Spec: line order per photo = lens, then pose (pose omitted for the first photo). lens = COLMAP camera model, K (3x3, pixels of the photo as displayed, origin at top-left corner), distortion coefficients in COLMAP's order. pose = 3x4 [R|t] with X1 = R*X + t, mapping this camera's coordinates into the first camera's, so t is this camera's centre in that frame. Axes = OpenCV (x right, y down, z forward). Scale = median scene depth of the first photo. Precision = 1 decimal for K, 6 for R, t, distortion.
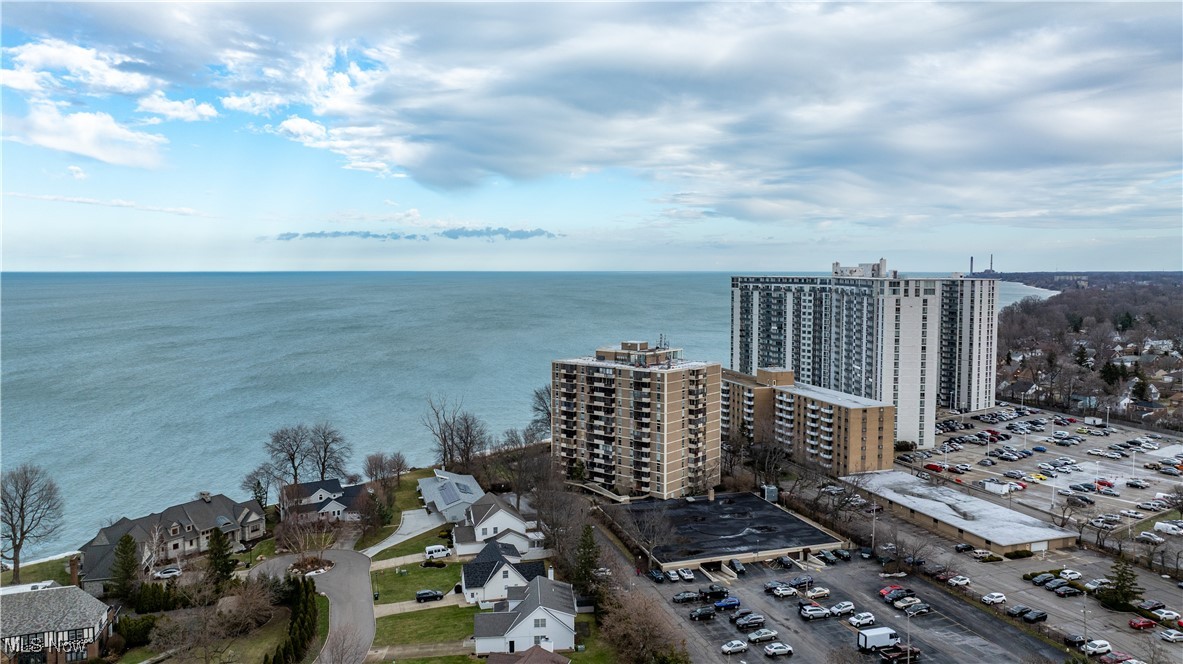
lens RADIAL K [[805.6, 0, 591.4], [0, 805.6, 339.3], [0, 0, 1]] dist [0.241872, -0.000029]
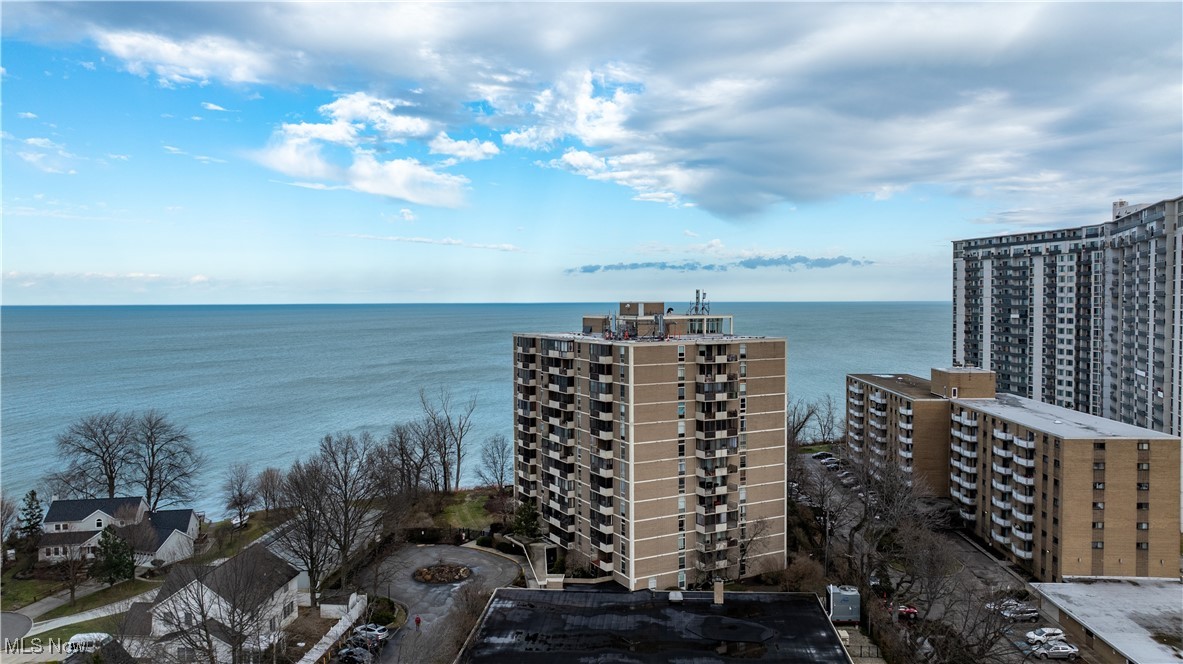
lens RADIAL K [[787.6, 0, 569.3], [0, 787.6, 335.9], [0, 0, 1]] dist [0.036717, -0.068345]
pose [[0.918938, 0.011160, -0.394243, 0.156200], [-0.028066, 0.998916, -0.037141, 0.034250], [0.393402, 0.045195, 0.918255, 0.323396]]
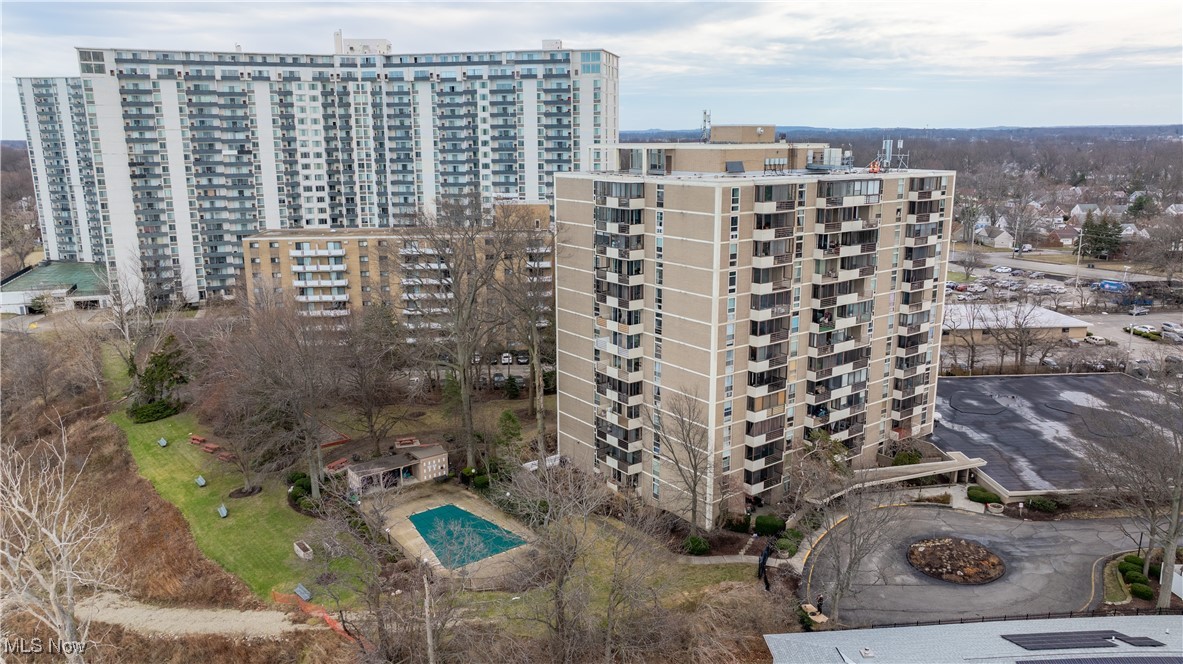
lens RADIAL K [[848.8, 0, 591.5], [0, 848.8, 332.0], [0, 0, 1]] dist [-0.036659, -0.000821]
pose [[0.230473, -0.218045, 0.948335, -0.272535], [0.084638, 0.975370, 0.203691, 0.008417], [-0.969391, 0.033320, 0.243251, 0.671620]]
